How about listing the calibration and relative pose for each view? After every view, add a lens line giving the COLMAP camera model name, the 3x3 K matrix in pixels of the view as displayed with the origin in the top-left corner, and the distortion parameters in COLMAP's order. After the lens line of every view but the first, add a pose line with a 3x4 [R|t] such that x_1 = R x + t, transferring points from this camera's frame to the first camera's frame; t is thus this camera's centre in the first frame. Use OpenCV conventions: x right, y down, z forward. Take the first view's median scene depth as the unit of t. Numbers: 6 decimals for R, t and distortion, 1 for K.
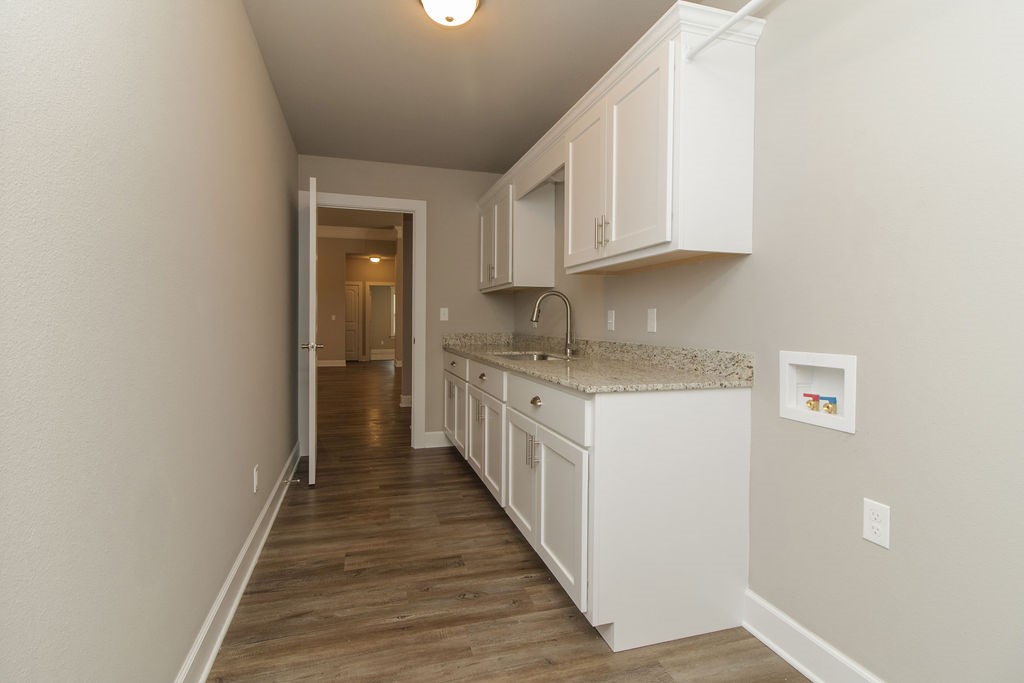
lens RADIAL K [[490.5, 0, 515.8], [0, 490.5, 307.7], [0, 0, 1]] dist [0.002967, 0.000184]
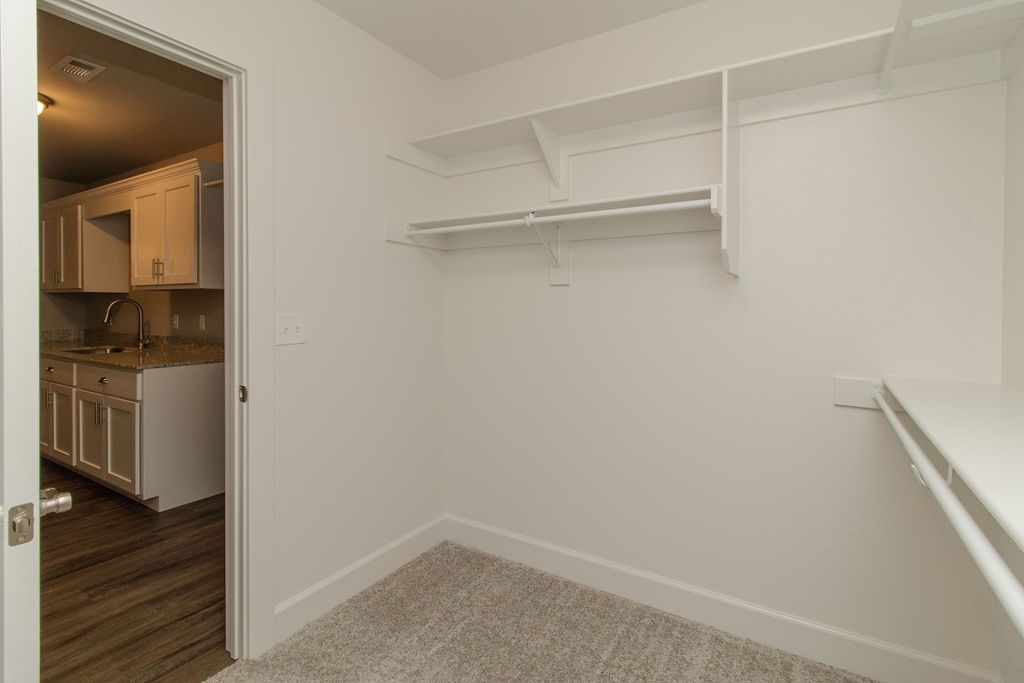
lens RADIAL K [[476.4, 0, 508.3], [0, 476.4, 314.8], [0, 0, 1]] dist [-0.000490, 0.000101]
pose [[0.754372, -0.008680, 0.656390, 0.017486], [-0.020615, 0.999106, 0.036904, -0.067232], [-0.656124, -0.041371, 0.753519, -0.693393]]
